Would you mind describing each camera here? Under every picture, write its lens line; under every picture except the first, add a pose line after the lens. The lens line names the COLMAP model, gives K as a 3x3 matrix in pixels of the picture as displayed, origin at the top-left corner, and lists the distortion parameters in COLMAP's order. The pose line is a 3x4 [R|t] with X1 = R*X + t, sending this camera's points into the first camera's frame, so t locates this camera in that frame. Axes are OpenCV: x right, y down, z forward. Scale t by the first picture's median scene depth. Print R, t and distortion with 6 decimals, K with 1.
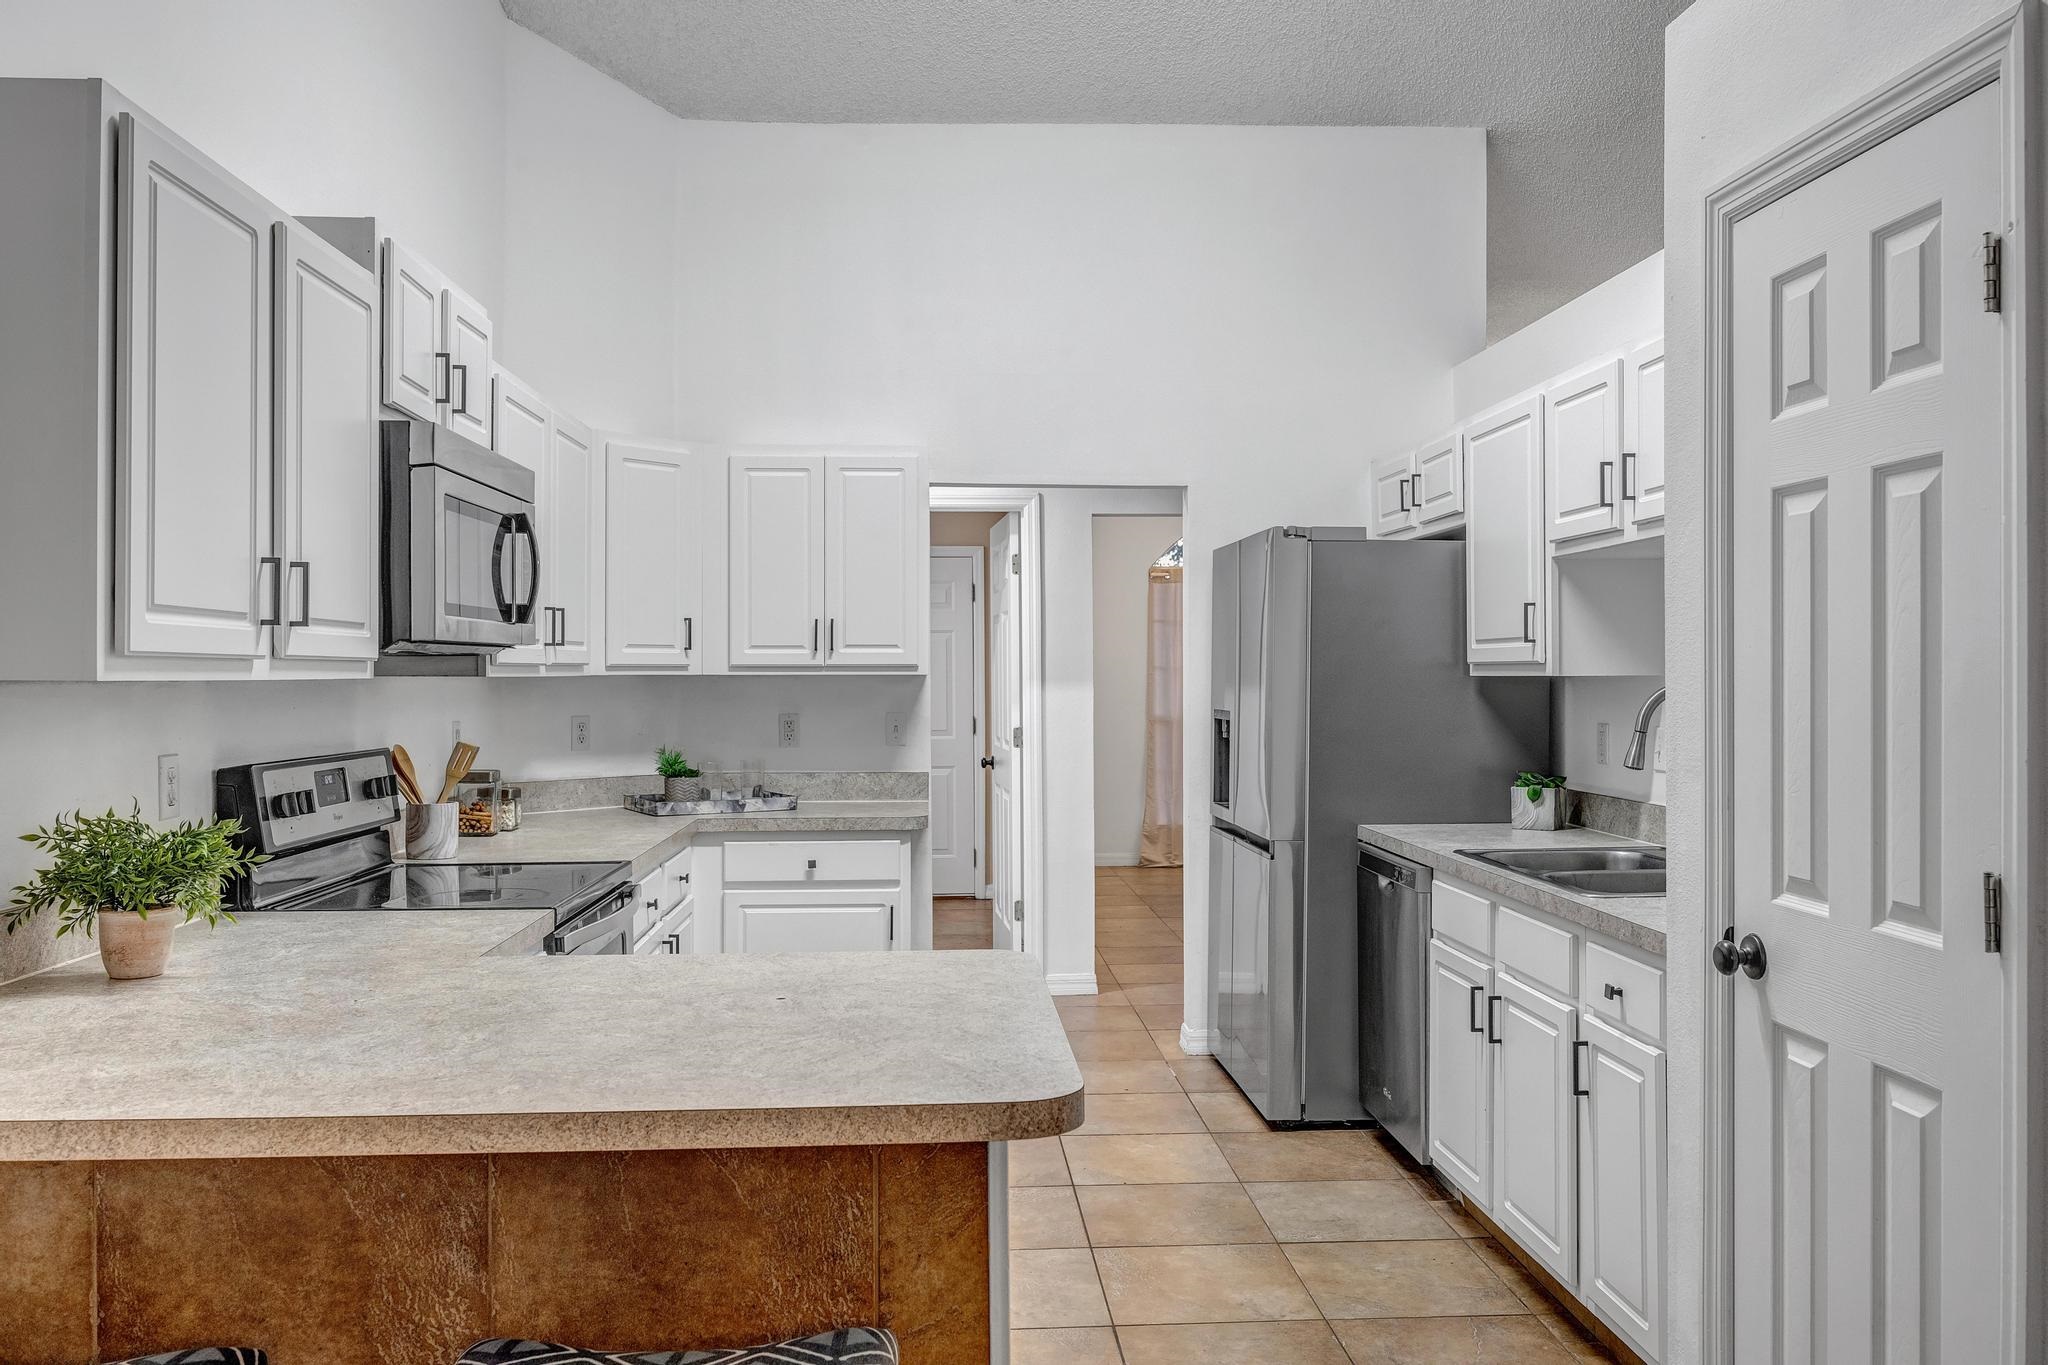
lens RADIAL K [[1582.1, 0, 1025.9], [0, 1582.1, 676.4], [0, 0, 1]] dist [-0.003825, -0.008191]
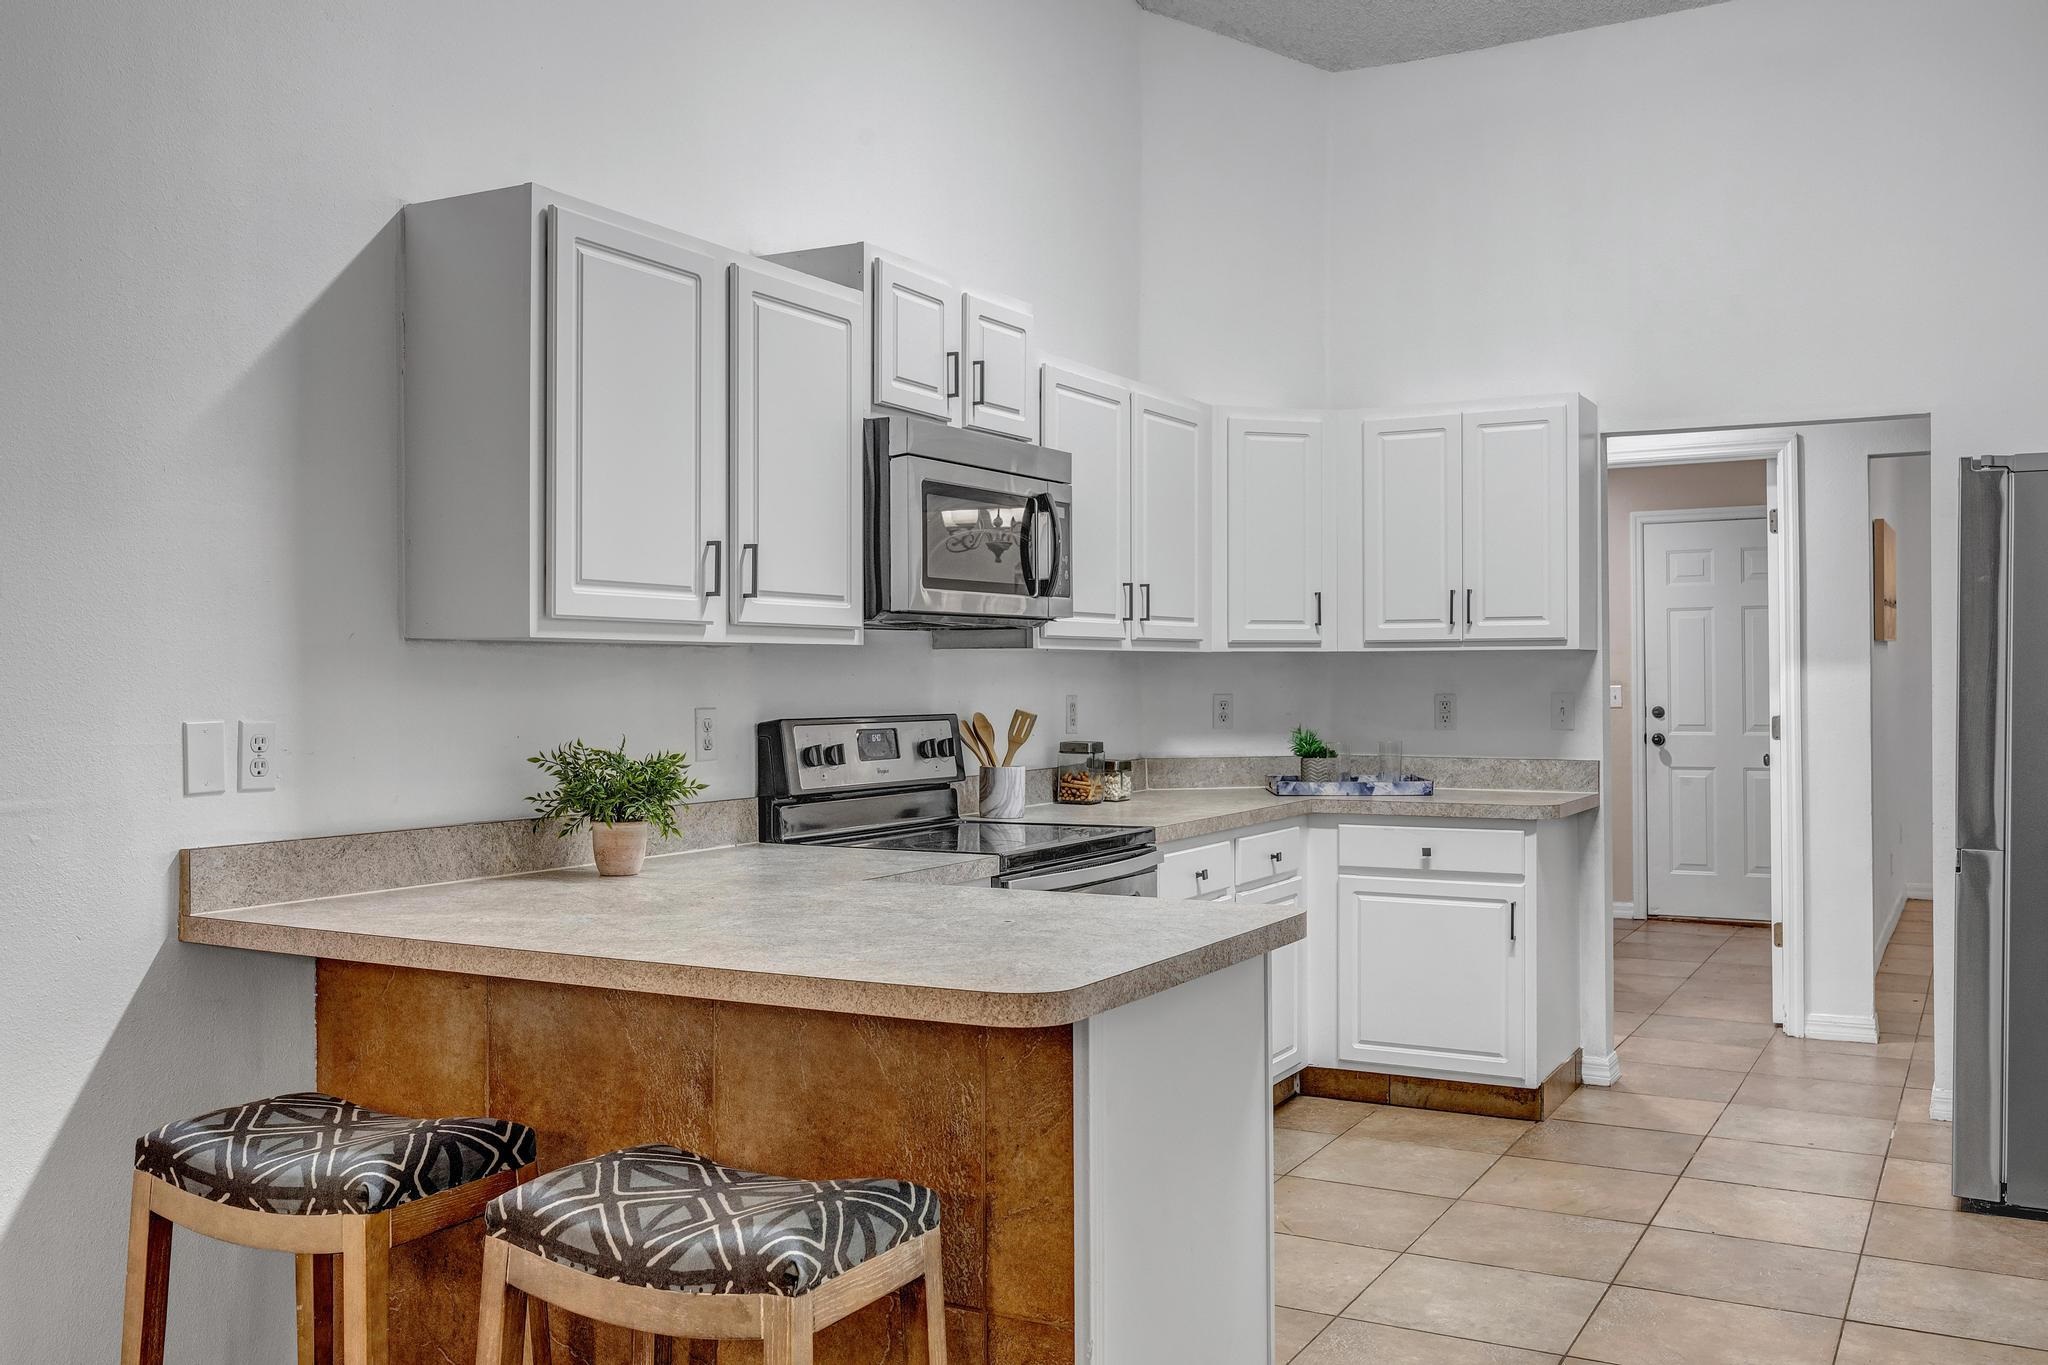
lens RADIAL K [[1793.5, 0, 1023.0], [0, 1793.5, 682.2], [0, 0, 1]] dist [-0.007328, 0.008281]
pose [[0.841950, -0.001422, -0.539554, 0.384278], [0.002830, 0.999994, 0.001782, 0.026240], [0.539548, -0.003027, 0.841949, -0.029978]]
